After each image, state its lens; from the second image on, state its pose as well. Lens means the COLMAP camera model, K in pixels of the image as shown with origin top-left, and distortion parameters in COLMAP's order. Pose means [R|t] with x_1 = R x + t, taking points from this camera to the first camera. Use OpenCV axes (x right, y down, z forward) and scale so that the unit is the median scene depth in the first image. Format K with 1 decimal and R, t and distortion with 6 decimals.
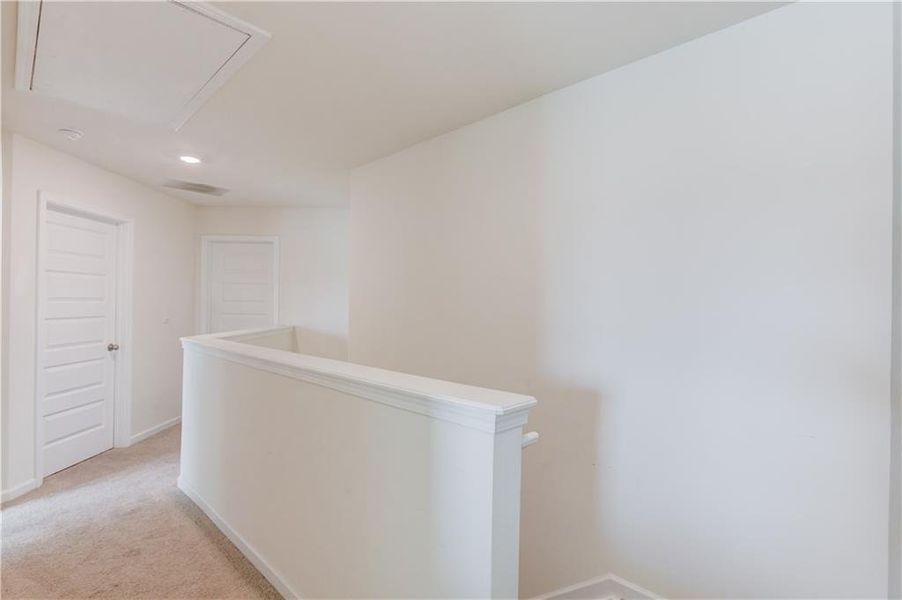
lens RADIAL K [[437.0, 0, 447.7], [0, 437.0, 298.7], [0, 0, 1]] dist [-0.000079, -0.000009]
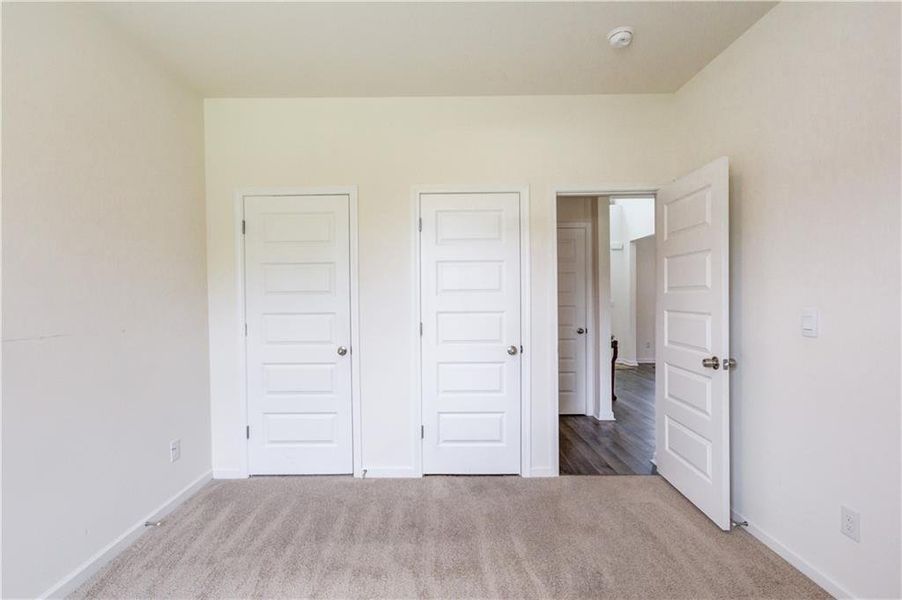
lens RADIAL K [[437.0, 0, 447.7], [0, 437.0, 298.7], [0, 0, 1]] dist [-0.000079, -0.000009]
pose [[0.027851, 0.013328, -0.999523, 0.039349], [0.010385, 0.999853, 0.013622, 0.002675], [0.999558, -0.010760, 0.027709, 0.883808]]
